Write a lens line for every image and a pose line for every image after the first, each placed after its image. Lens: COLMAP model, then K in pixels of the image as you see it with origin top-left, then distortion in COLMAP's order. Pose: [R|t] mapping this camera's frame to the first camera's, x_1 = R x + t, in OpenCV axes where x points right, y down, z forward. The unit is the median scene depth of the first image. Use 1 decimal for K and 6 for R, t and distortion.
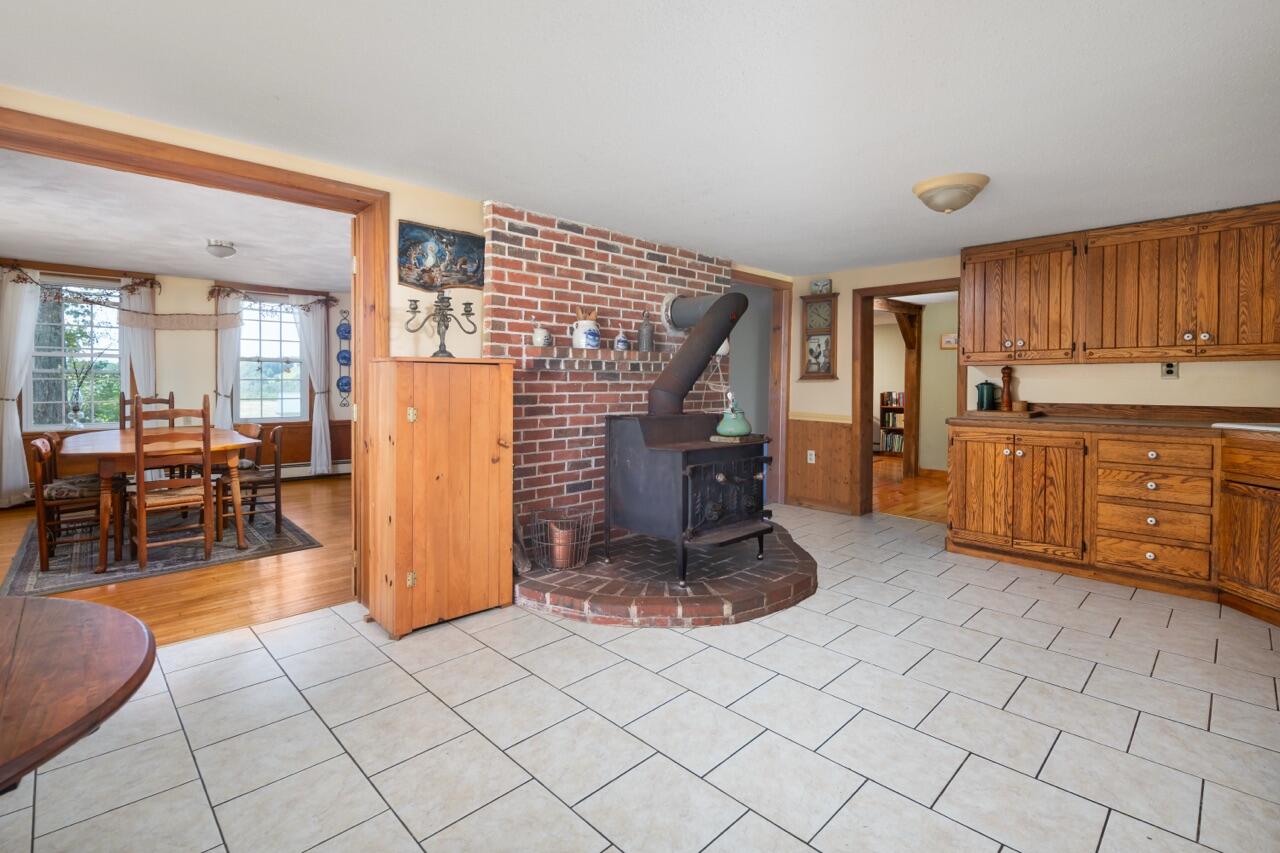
lens RADIAL K [[589.5, 0, 641.8], [0, 589.5, 406.9], [0, 0, 1]] dist [0.001114, -0.000704]
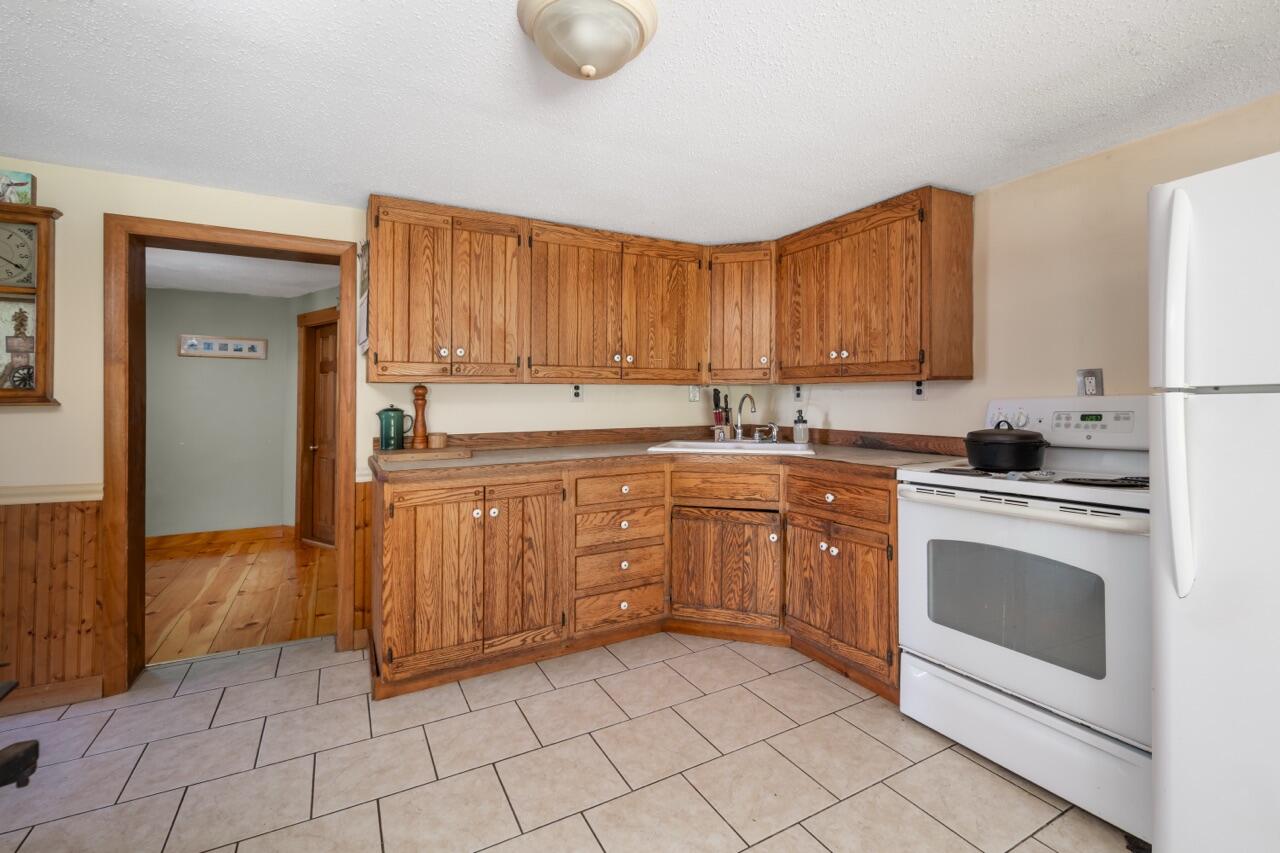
lens RADIAL K [[559.1, 0, 645.1], [0, 559.1, 392.2], [0, 0, 1]] dist [0.001399, 0.000364]
pose [[0.270559, 0.008439, 0.962666, 0.065257], [0.045016, 0.998757, -0.021407, -0.039617], [-0.961650, 0.049127, 0.269843, 0.665104]]
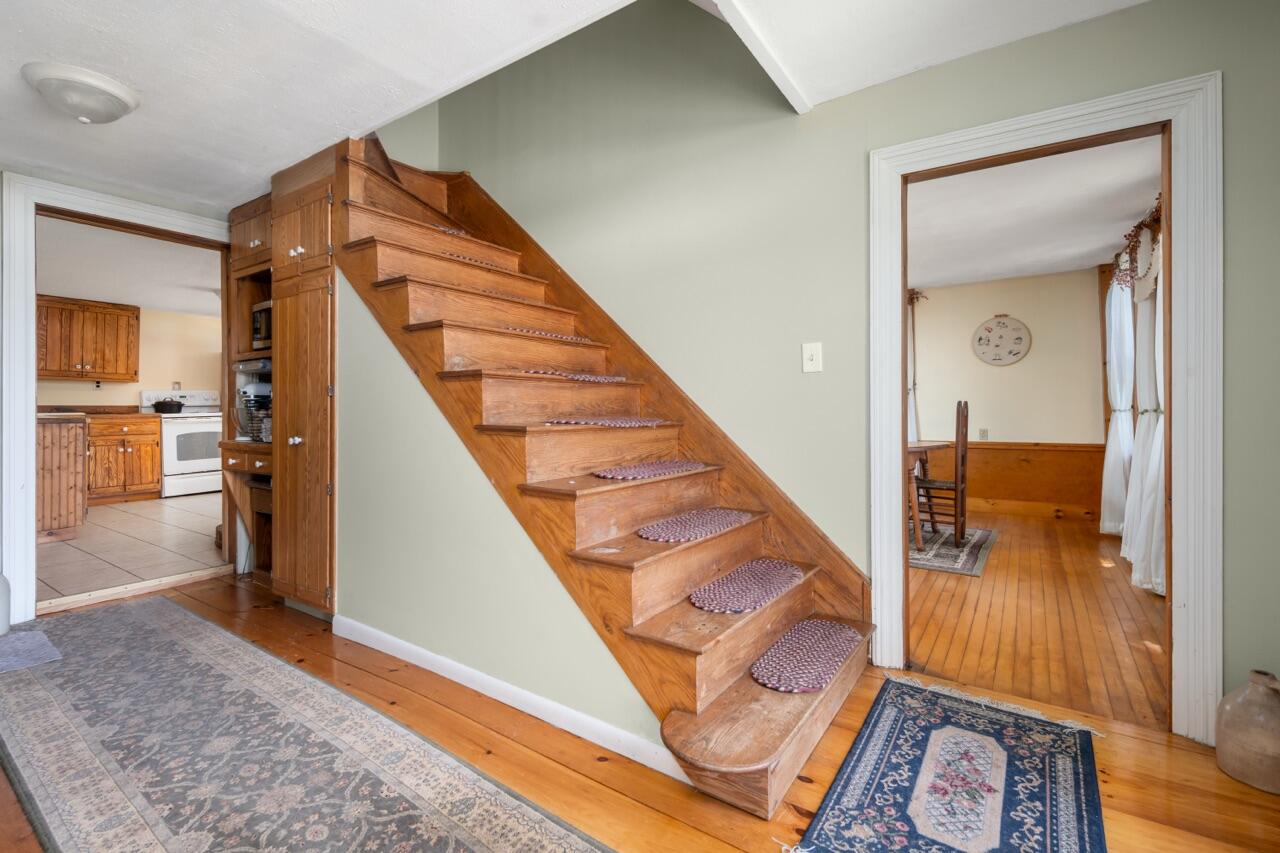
lens RADIAL K [[572.6, 0, 643.5], [0, 572.6, 403.9], [0, 0, 1]] dist [-0.001368, -0.000292]
pose [[-0.980326, -0.008746, -0.197189, -0.350694], [-0.016533, 0.999146, 0.037879, -0.076789], [0.196689, 0.040394, -0.979633, 2.437153]]
